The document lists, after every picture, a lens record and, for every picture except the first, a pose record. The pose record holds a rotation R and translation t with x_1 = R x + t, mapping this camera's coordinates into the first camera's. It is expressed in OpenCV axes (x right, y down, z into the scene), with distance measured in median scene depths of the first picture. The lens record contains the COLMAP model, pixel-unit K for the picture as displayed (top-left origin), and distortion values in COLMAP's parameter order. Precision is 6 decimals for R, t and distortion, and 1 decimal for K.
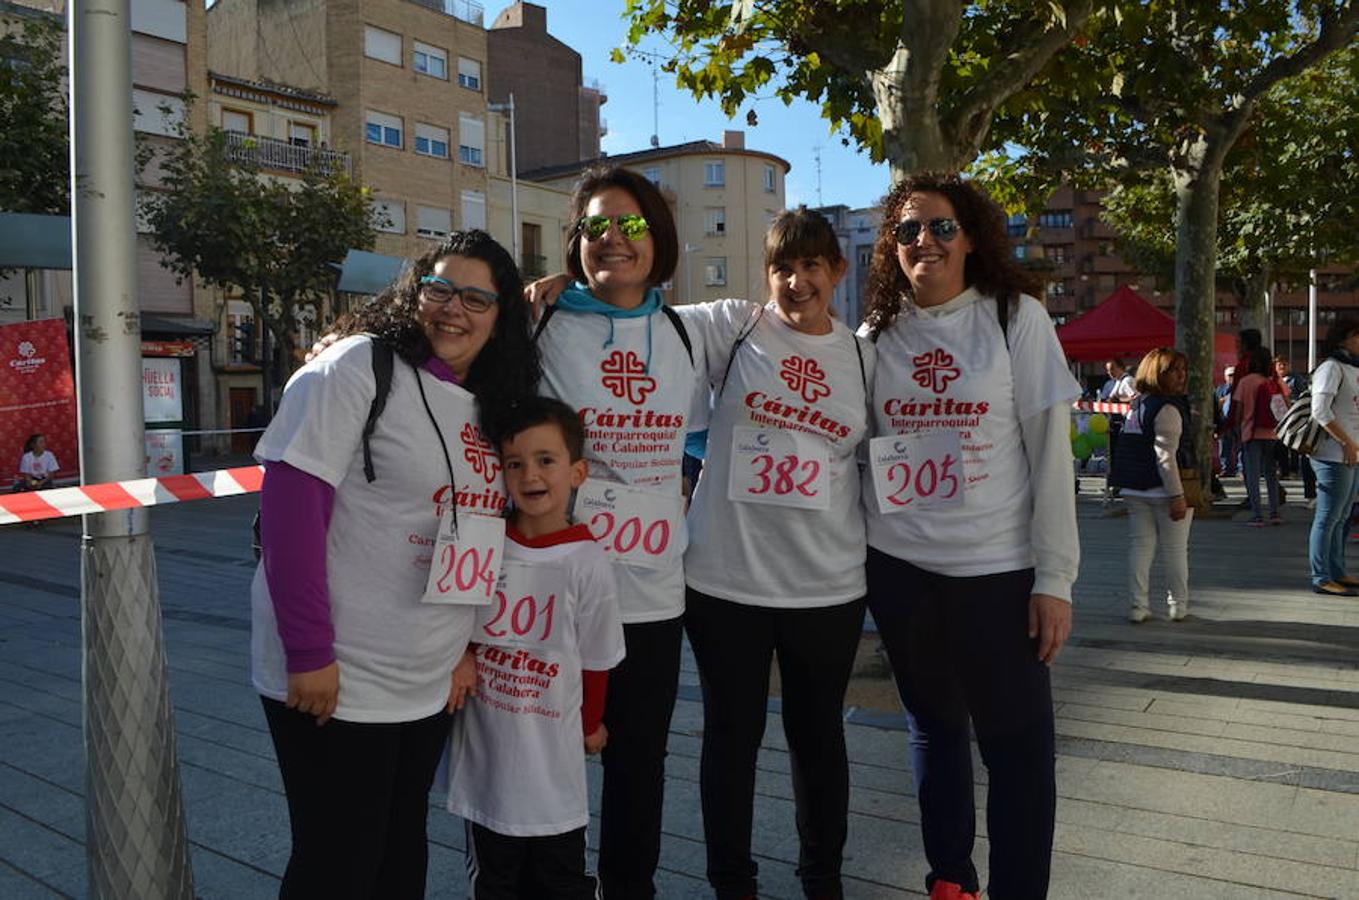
lens RADIAL K [[1069.6, 0, 683.8], [0, 1069.6, 459.3], [0, 0, 1]] dist [-0.085385, 0.014796]
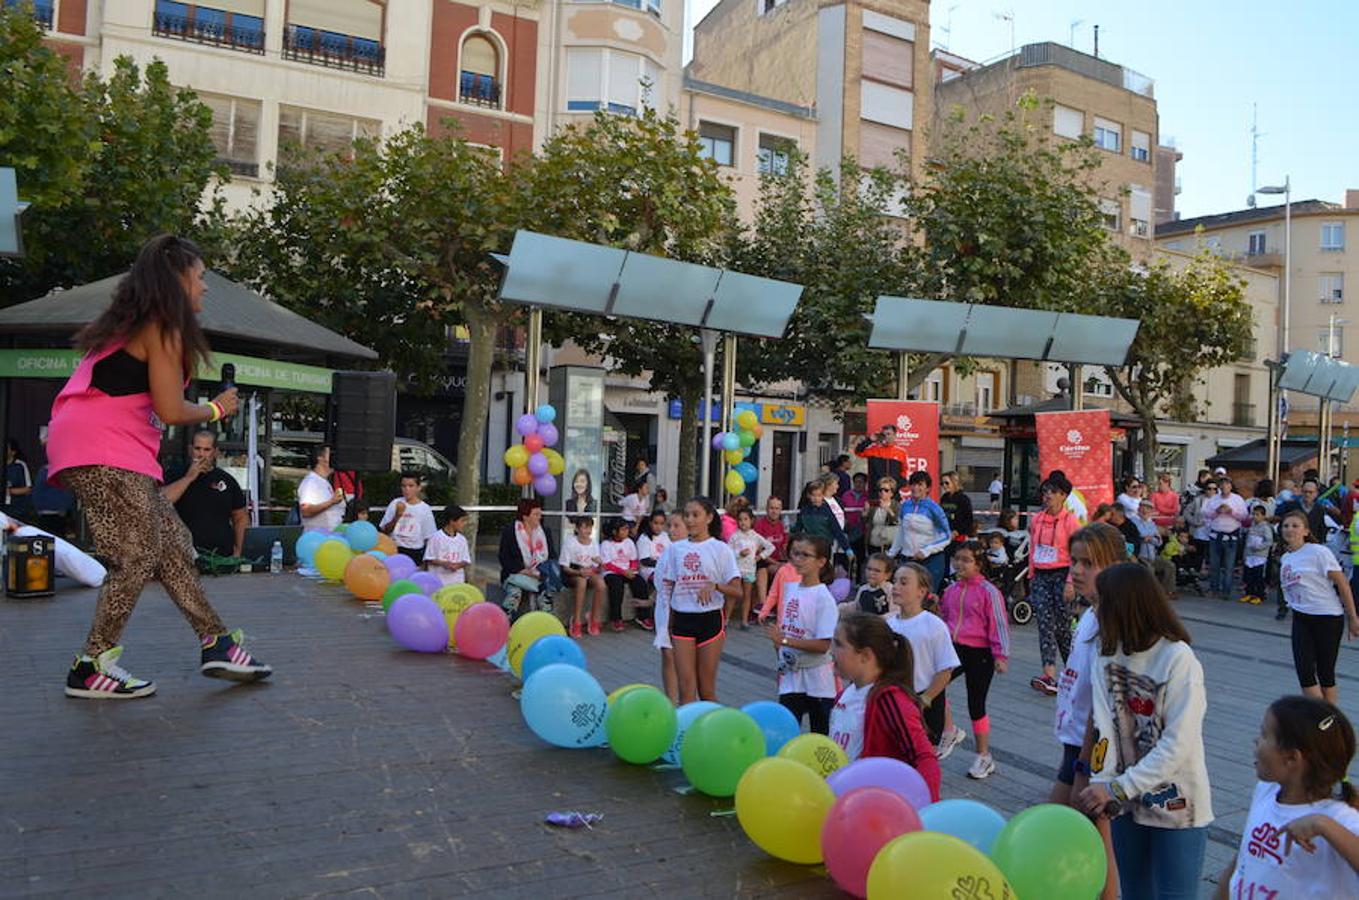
lens RADIAL K [[1078.6, 0, 683.2], [0, 1078.6, 457.7], [0, 0, 1]] dist [-0.085756, 0.014516]
pose [[0.912108, 0.054731, -0.406280, -0.107274], [-0.075639, 0.996501, -0.035571, -0.002306], [0.402911, 0.063176, 0.913056, -0.040175]]
